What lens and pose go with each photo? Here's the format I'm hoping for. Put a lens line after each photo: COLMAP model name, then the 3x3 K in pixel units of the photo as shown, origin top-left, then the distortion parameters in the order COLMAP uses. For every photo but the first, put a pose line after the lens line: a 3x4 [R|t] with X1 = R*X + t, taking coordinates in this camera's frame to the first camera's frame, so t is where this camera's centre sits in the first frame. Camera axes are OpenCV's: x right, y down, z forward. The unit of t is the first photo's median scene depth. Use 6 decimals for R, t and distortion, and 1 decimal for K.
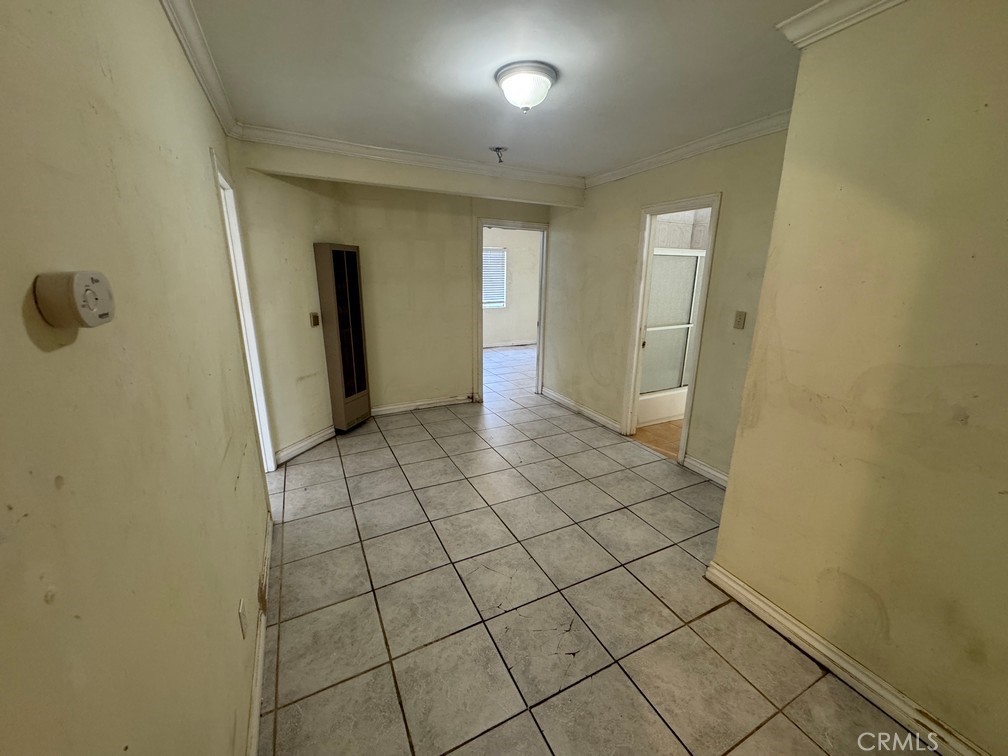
lens RADIAL K [[401.2, 0, 503.3], [0, 401.2, 377.5], [0, 0, 1]] dist [-0.001203, -0.000213]
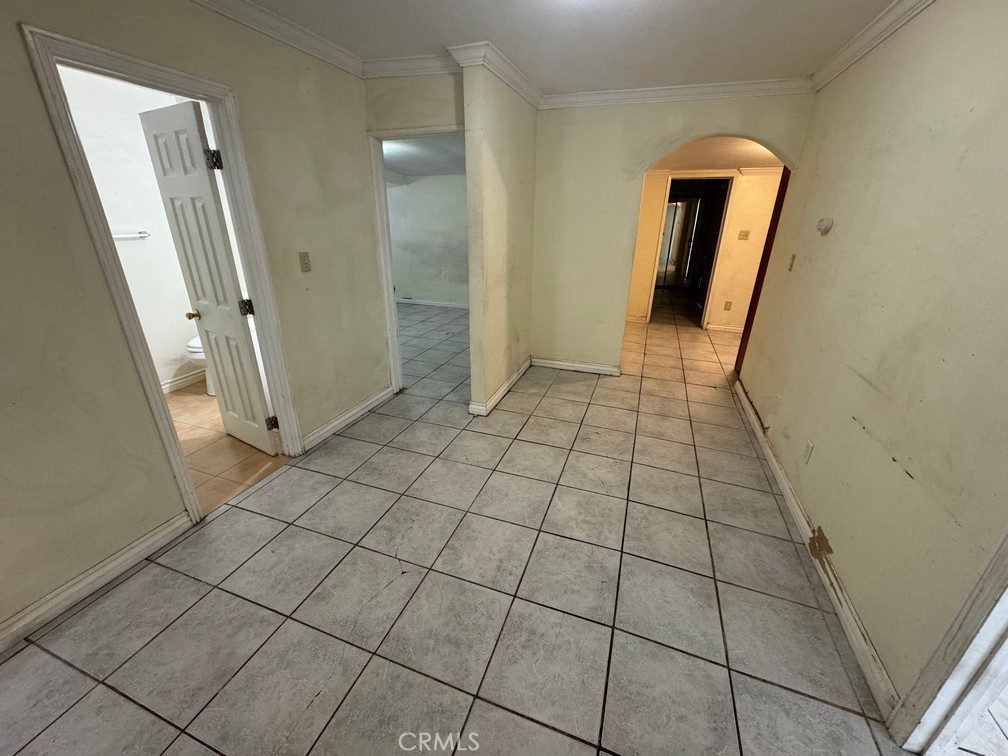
lens RADIAL K [[401.2, 0, 503.3], [0, 401.2, 377.5], [0, 0, 1]] dist [-0.001203, -0.000213]
pose [[-0.685149, -0.294452, 0.666234, -0.435841], [0.165640, 0.827706, 0.536159, -0.366866], [-0.709319, 0.477704, -0.518329, 1.379429]]
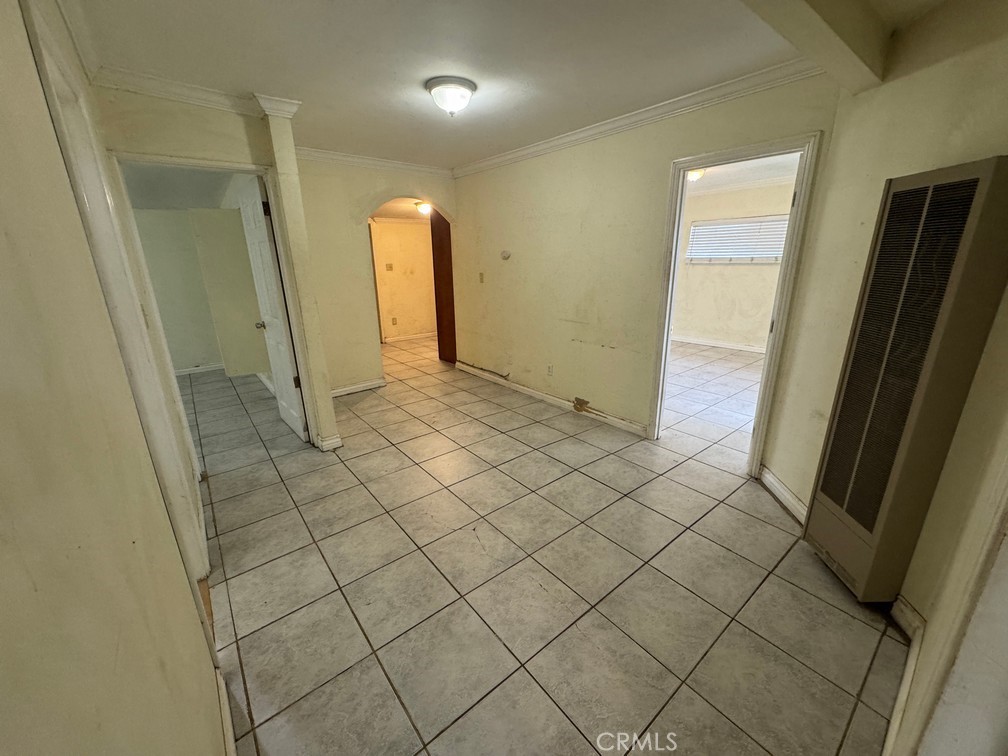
lens RADIAL K [[401.2, 0, 503.3], [0, 401.2, 377.5], [0, 0, 1]] dist [-0.001203, -0.000213]
pose [[-0.977619, 0.062257, -0.200961, 0.153304], [-0.052425, 0.852990, 0.519287, -0.473405], [0.203747, 0.518201, -0.830635, 1.875018]]
